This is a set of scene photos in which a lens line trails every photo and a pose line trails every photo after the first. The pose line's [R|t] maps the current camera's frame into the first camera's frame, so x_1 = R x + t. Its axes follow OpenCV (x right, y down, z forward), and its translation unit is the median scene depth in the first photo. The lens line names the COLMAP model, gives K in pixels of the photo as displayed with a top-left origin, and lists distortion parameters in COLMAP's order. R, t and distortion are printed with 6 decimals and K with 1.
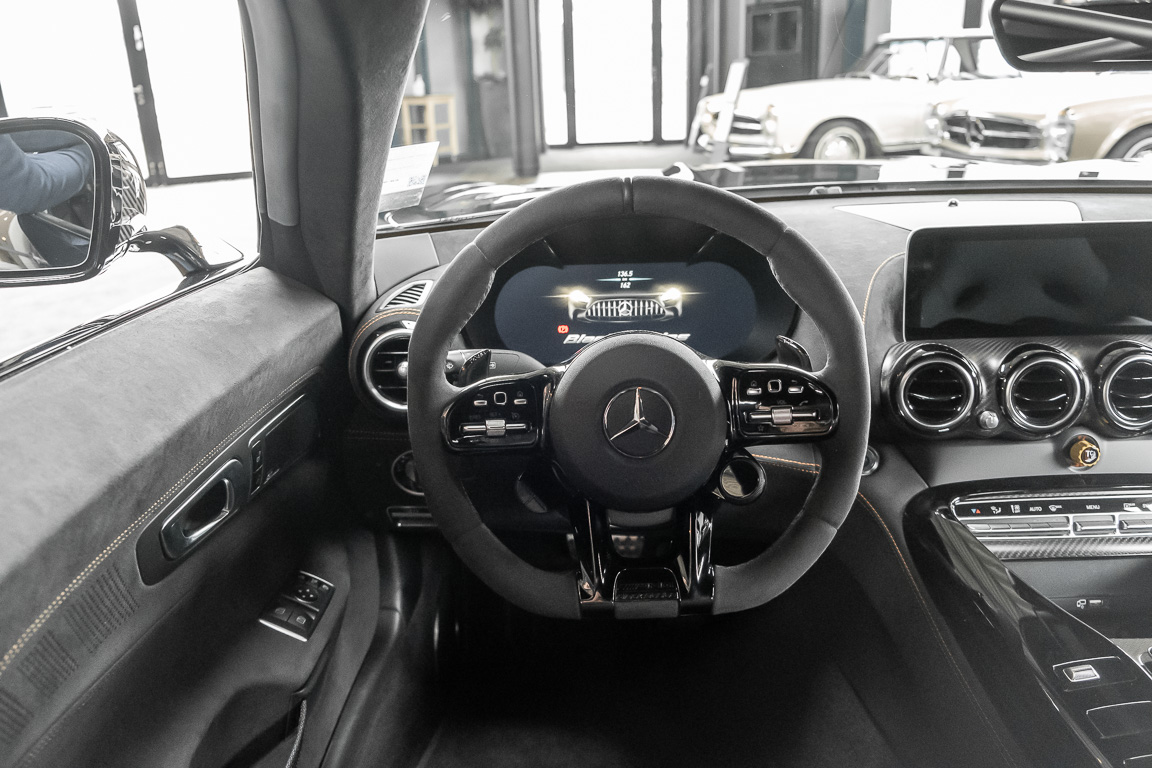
lens RADIAL K [[900.1, 0, 570.8], [0, 900.1, 381.3], [0, 0, 1]] dist [-0.010348, 0.004337]
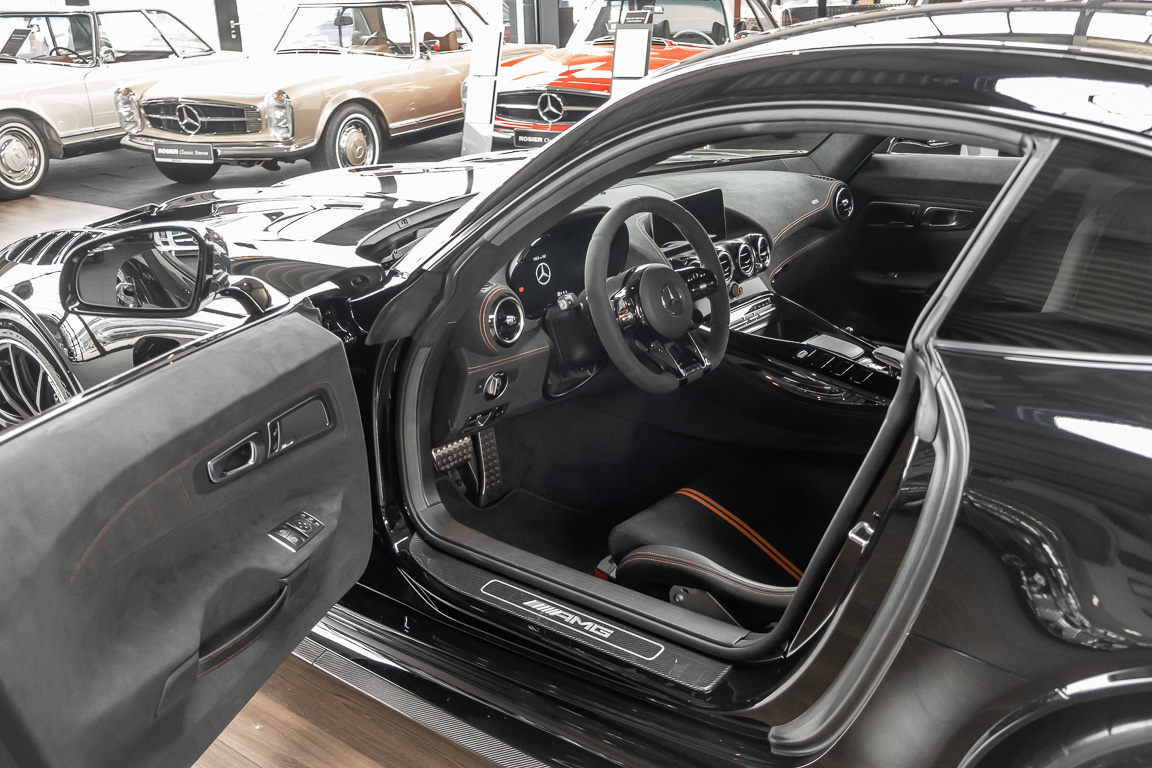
lens RADIAL K [[1103.2, 0, 574.9], [0, 1103.2, 382.4], [0, 0, 1]] dist [0.032238, 0.000000]
pose [[0.641545, -0.248059, 0.725870, -1.841277], [0.264431, 0.959785, 0.094285, -0.072457], [-0.720067, 0.131455, 0.681339, -0.615722]]
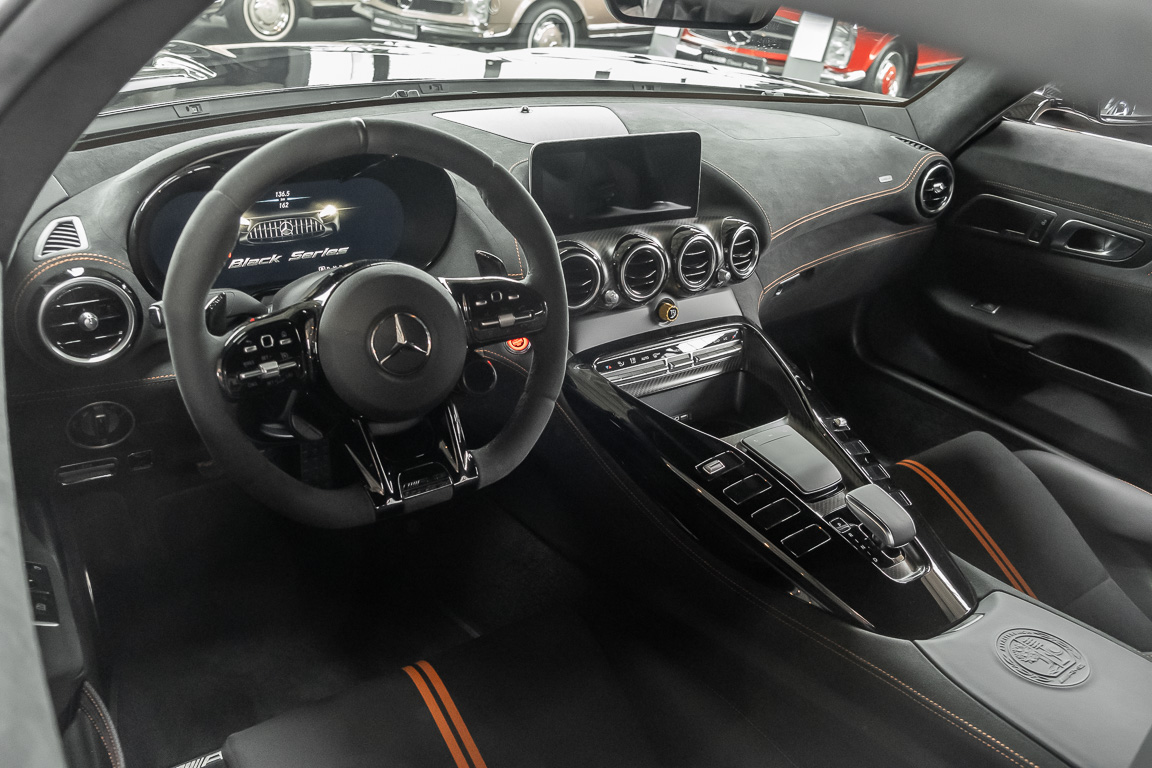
lens RADIAL K [[900.1, 0, 574.4], [0, 900.1, 385.8], [0, 0, 1]] dist [-0.010348, 0.004337]
pose [[0.816386, -0.181904, 0.548110, -0.315261], [0.092418, 0.978017, 0.186926, -0.079040], [-0.570064, -0.101949, 0.815251, -0.045040]]
